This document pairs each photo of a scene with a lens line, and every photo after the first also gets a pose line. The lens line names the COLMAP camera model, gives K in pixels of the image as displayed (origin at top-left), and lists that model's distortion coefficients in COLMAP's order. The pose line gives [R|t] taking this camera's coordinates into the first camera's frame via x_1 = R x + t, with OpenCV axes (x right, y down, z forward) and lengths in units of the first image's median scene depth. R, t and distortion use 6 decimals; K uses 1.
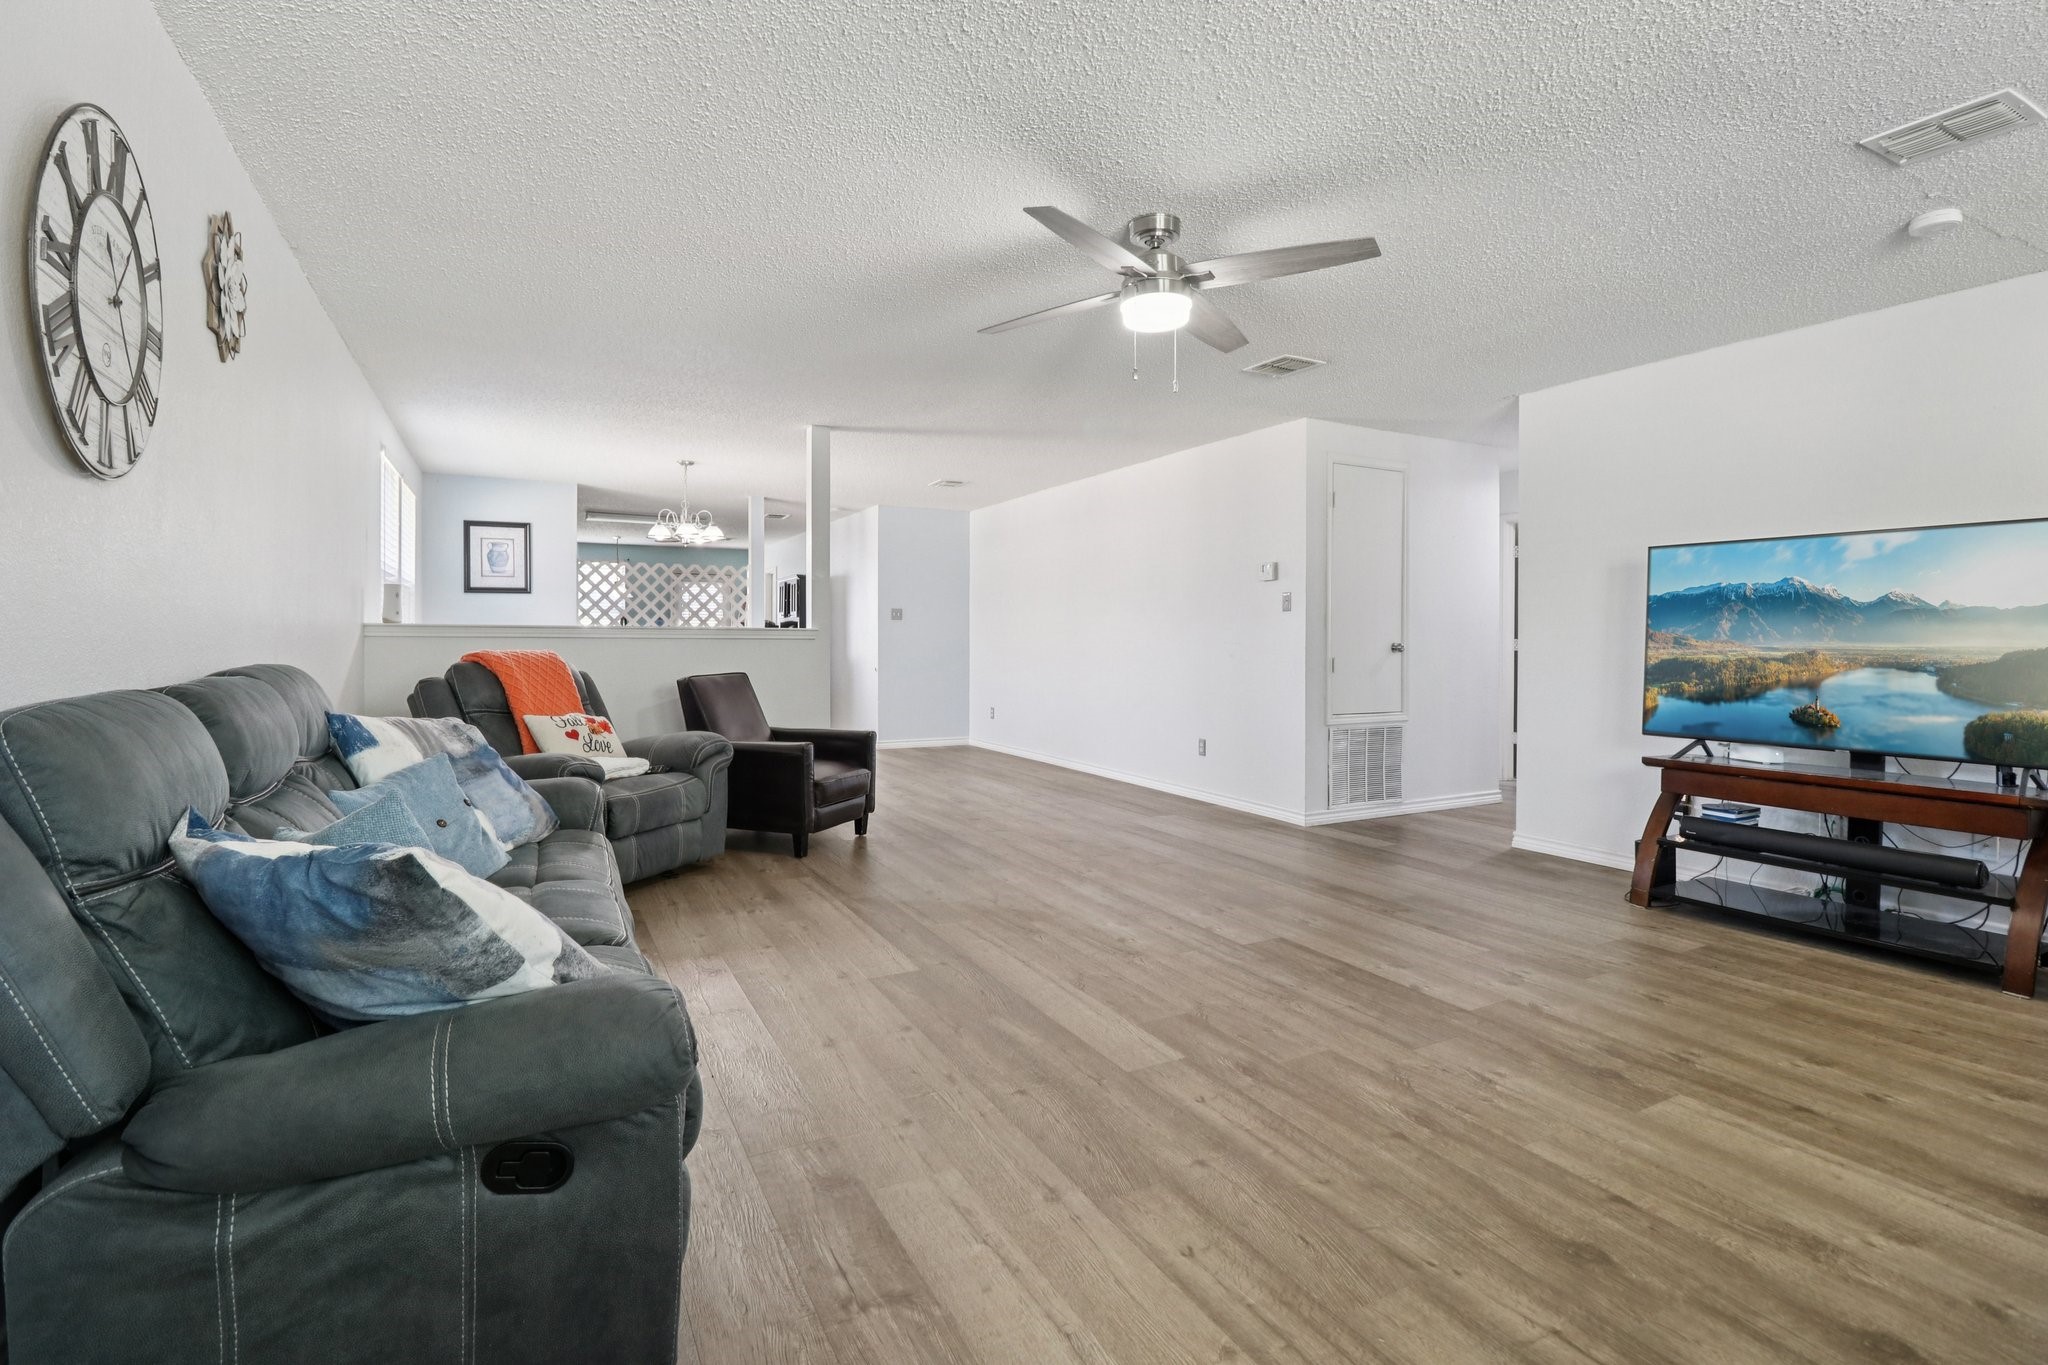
lens RADIAL K [[975.1, 0, 1056.2], [0, 975.1, 636.7], [0, 0, 1]] dist [-0.007082, -0.007646]
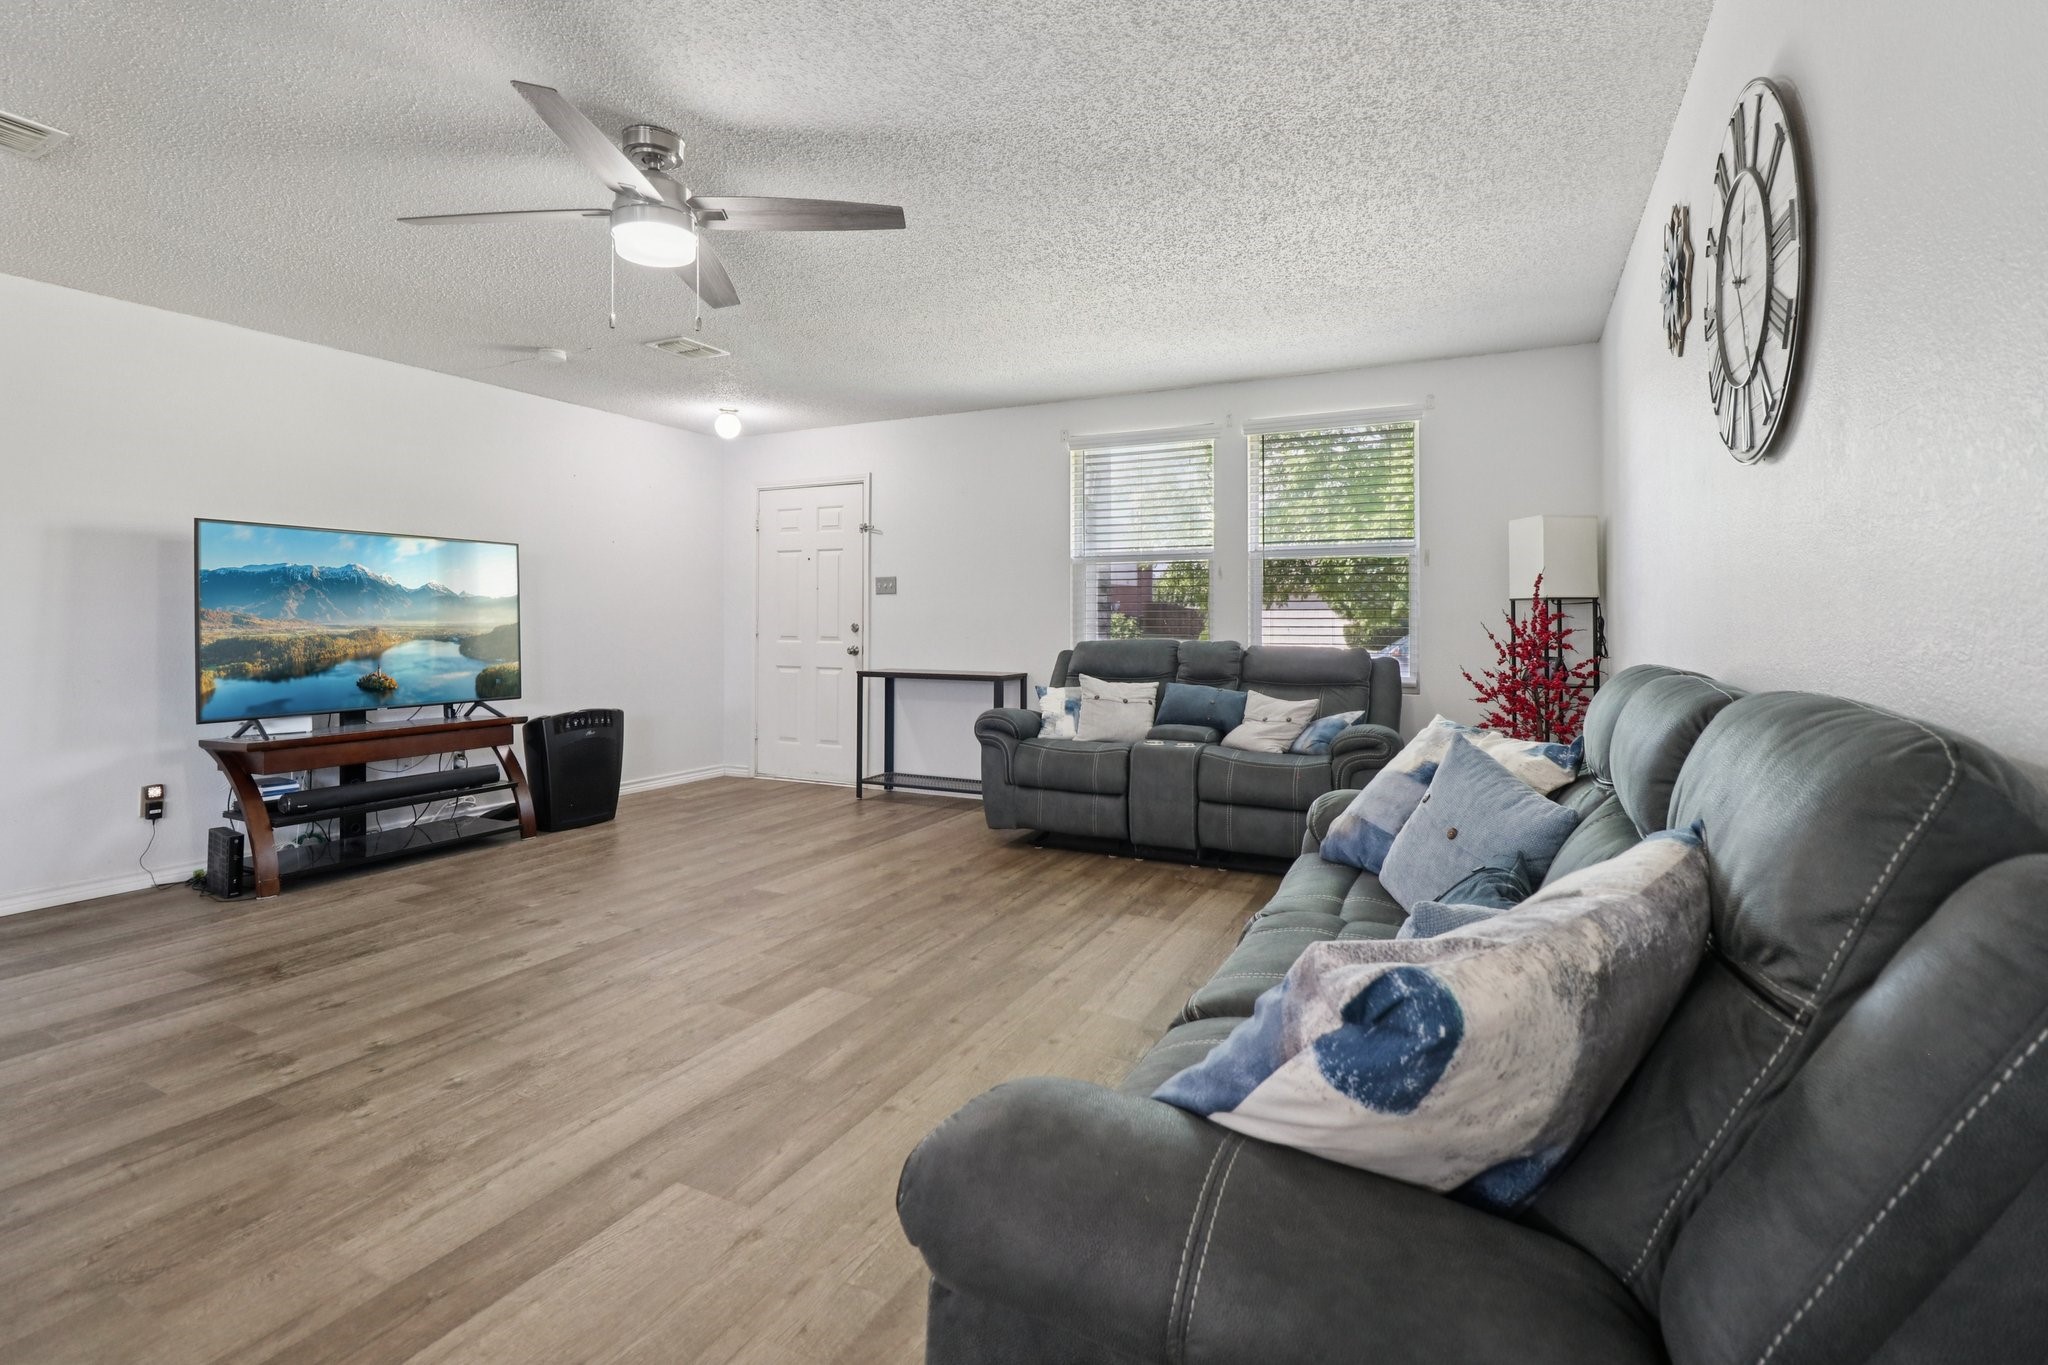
lens RADIAL K [[975.1, 0, 997.0], [0, 975.1, 630.8], [0, 0, 1]] dist [-0.007082, -0.007646]
pose [[-0.560584, -0.014406, 0.827972, -0.668522], [-0.005290, 0.999891, 0.013815, -0.002397], [-0.828081, 0.003365, -0.560599, 1.067348]]
